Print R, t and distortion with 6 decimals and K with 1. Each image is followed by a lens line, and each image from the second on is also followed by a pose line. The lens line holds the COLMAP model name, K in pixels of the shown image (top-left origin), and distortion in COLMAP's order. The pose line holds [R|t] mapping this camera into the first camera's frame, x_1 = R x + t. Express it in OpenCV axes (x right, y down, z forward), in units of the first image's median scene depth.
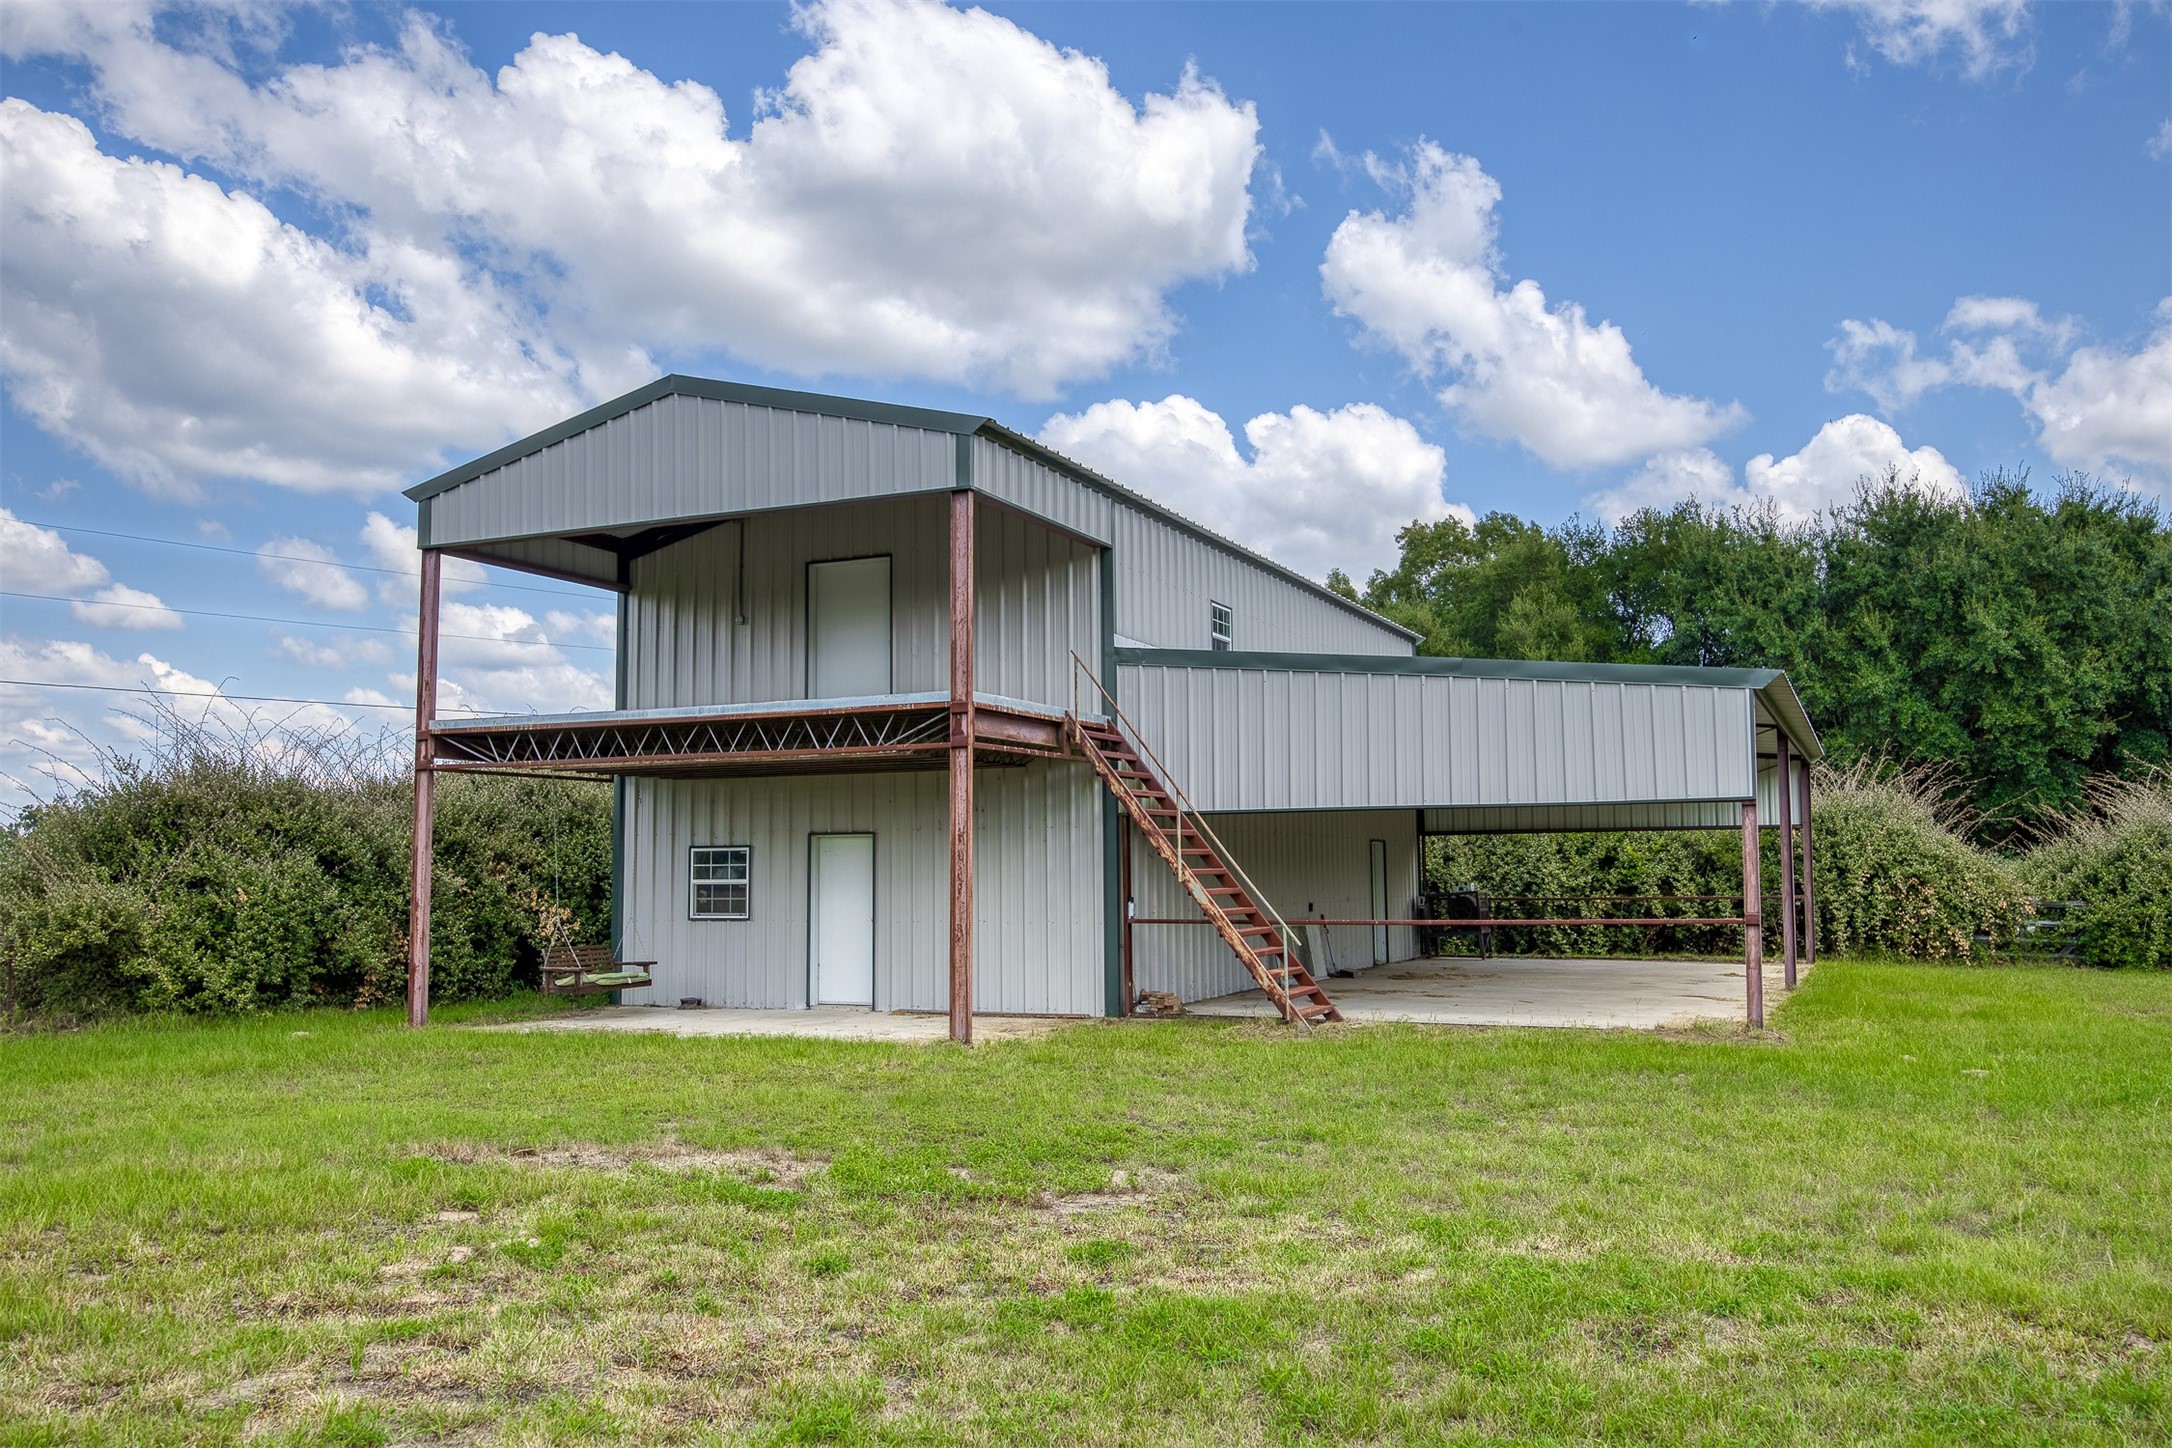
lens RADIAL K [[1821.7, 0, 1089.5], [0, 1821.7, 732.9], [0, 0, 1]] dist [-0.003046, 0.000809]
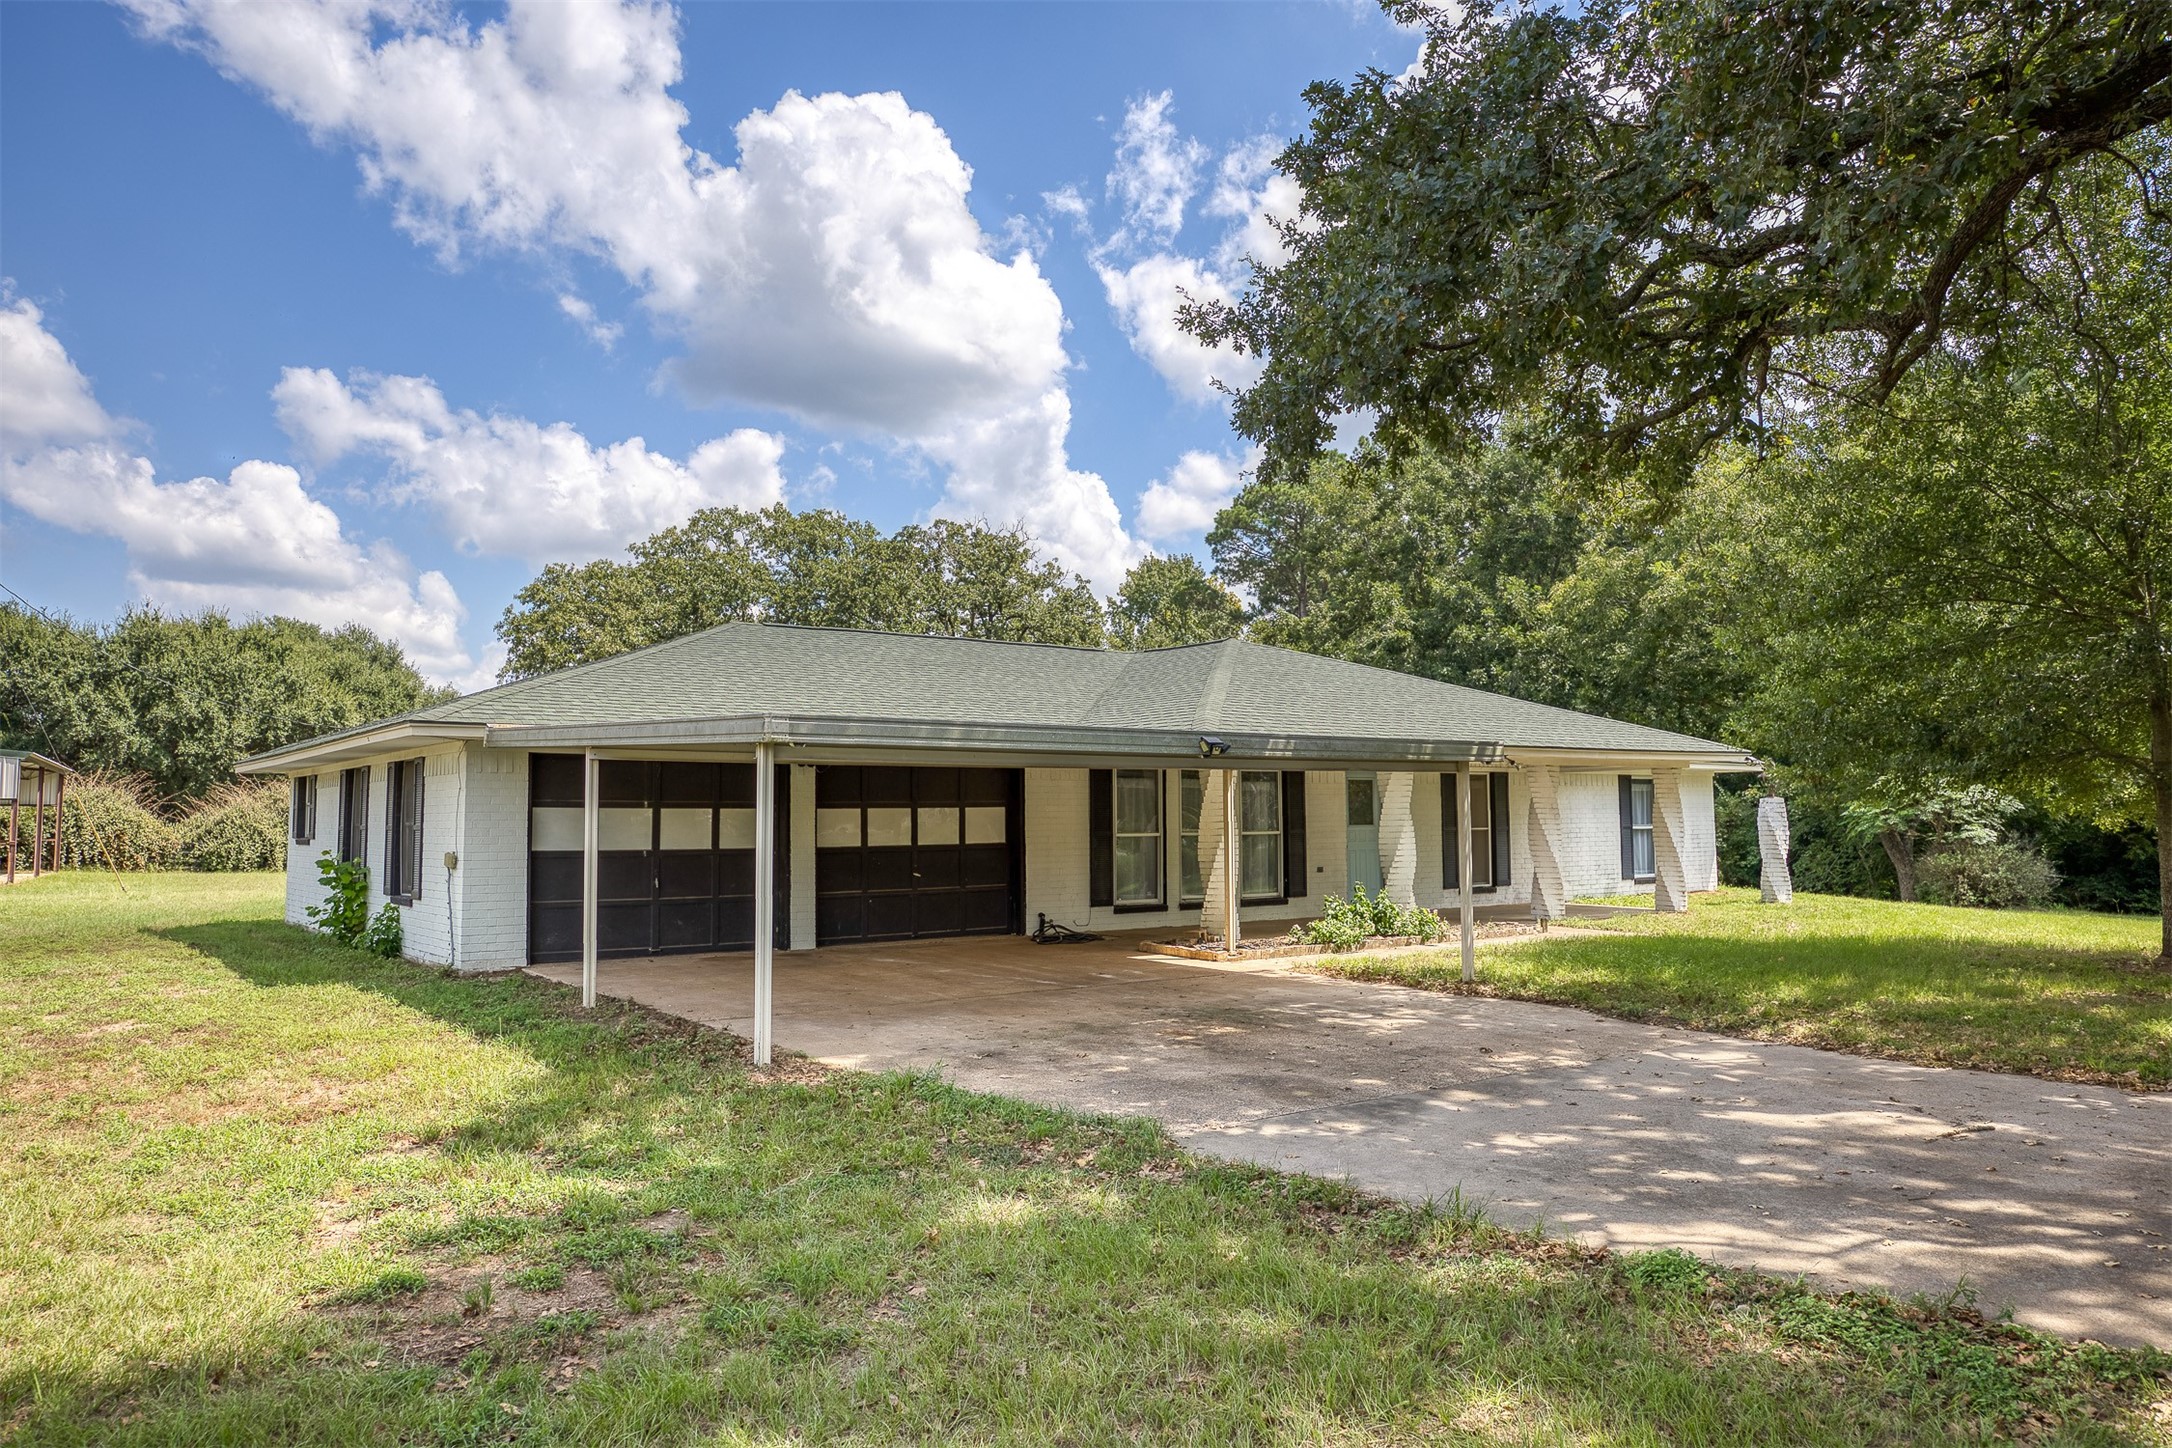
lens RADIAL K [[1593.6, 0, 1073.0], [0, 1593.6, 724.3], [0, 0, 1]] dist [0.054414, 0.004299]
pose [[0.630062, 0.056793, 0.774465, -0.241948], [-0.066827, 0.997588, -0.018788, -0.064580], [-0.773664, -0.039918, 0.632338, -0.814200]]
